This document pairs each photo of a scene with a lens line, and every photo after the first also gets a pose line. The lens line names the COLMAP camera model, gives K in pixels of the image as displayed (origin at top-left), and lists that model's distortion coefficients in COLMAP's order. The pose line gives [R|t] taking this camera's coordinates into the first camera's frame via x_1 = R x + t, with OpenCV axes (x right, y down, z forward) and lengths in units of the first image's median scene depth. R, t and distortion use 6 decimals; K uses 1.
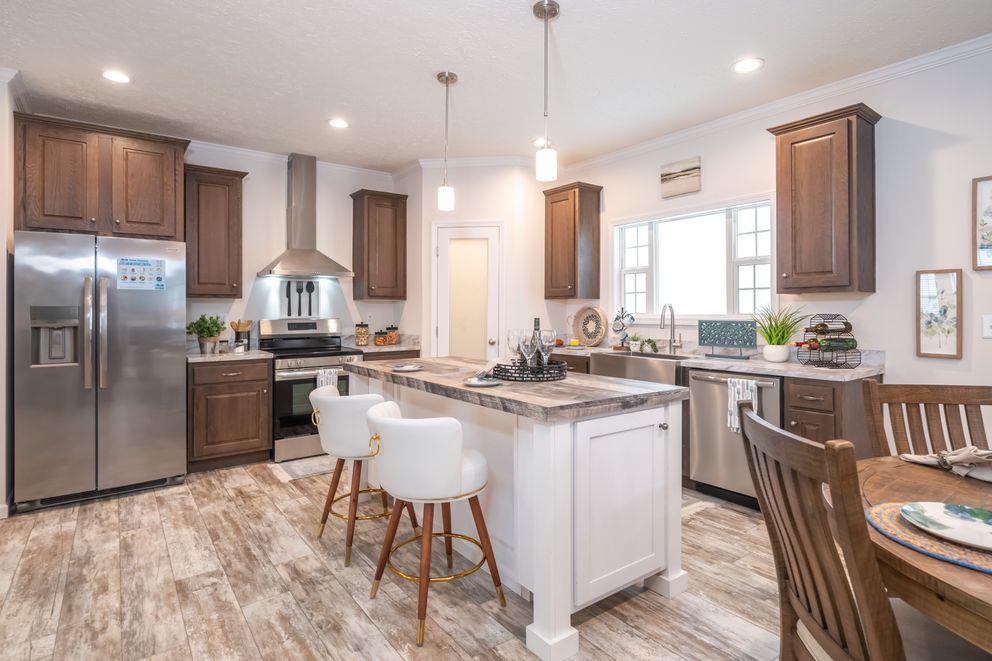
lens RADIAL K [[513.6, 0, 416.1], [0, 513.6, 304.1], [0, 0, 1]] dist [0.001818, 0.001699]
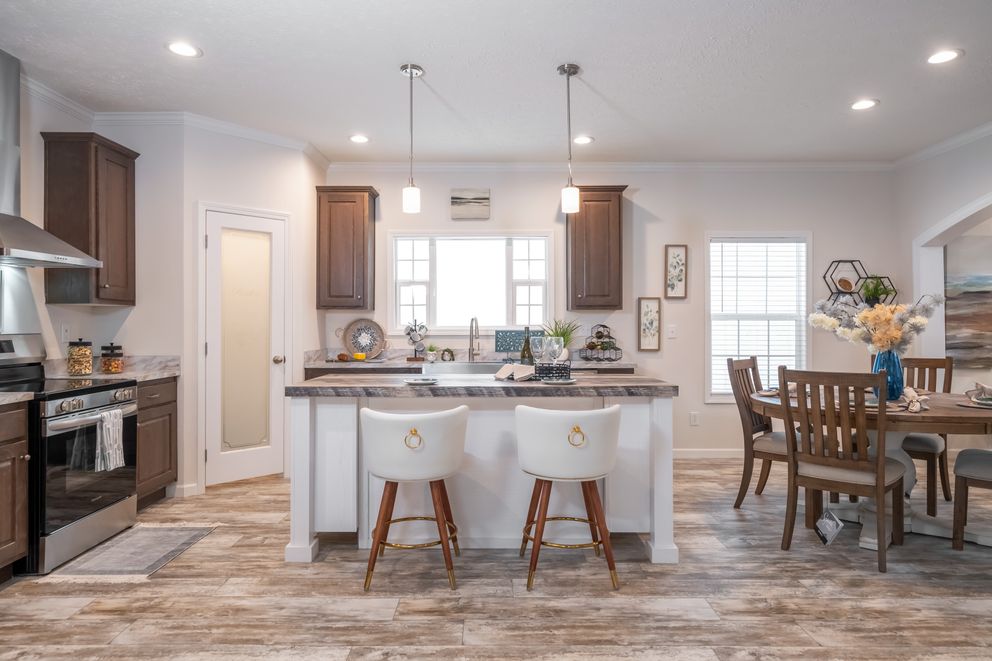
lens RADIAL K [[631.4, 0, 503.8], [0, 631.4, 325.1], [0, 0, 1]] dist [0.000667, 0.001268]
pose [[0.575047, 0.000969, 0.818120, -0.616270], [-0.011602, 0.999908, 0.006971, 0.008712], [-0.818038, -0.013501, 0.575005, 0.157635]]
